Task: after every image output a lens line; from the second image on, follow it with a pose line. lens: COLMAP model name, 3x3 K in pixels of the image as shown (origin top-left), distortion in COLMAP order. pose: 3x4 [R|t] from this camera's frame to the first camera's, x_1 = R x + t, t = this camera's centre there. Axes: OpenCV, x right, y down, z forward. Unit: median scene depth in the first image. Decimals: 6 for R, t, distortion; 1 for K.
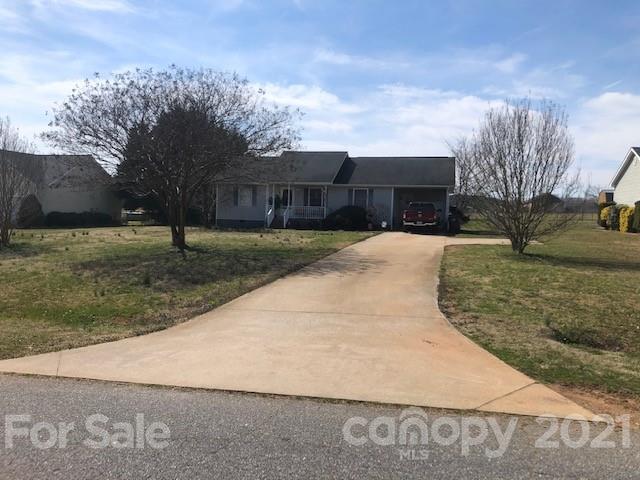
lens RADIAL K [[517.4, 0, 320.0], [0, 517.4, 240.0], [0, 0, 1]] dist [0.003914, 0.003758]
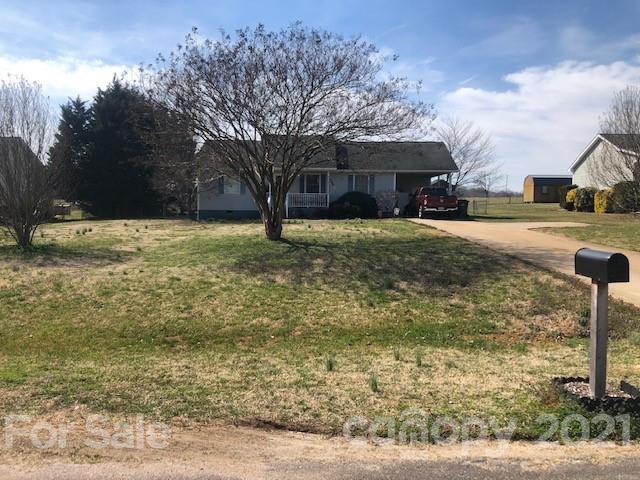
lens RADIAL K [[517.4, 0, 320.0], [0, 517.4, 240.0], [0, 0, 1]] dist [0.003914, 0.003758]
pose [[0.975386, -0.035070, 0.217697, -0.204930], [0.029959, 0.999194, 0.026734, -0.005590], [-0.218459, -0.019554, 0.975650, 0.088107]]
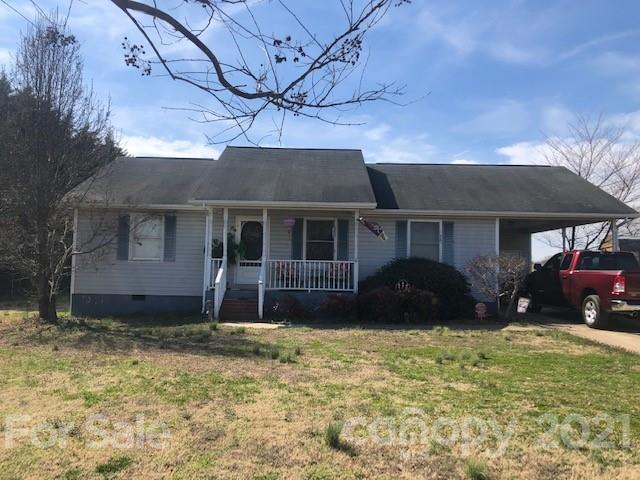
lens RADIAL K [[517.4, 0, 320.0], [0, 517.4, 240.0], [0, 0, 1]] dist [0.003914, 0.003758]
pose [[0.971618, 0.002712, 0.236541, -0.113120], [0.020680, 0.995132, -0.096354, -0.041083], [-0.235651, 0.098511, 0.966832, 0.589370]]
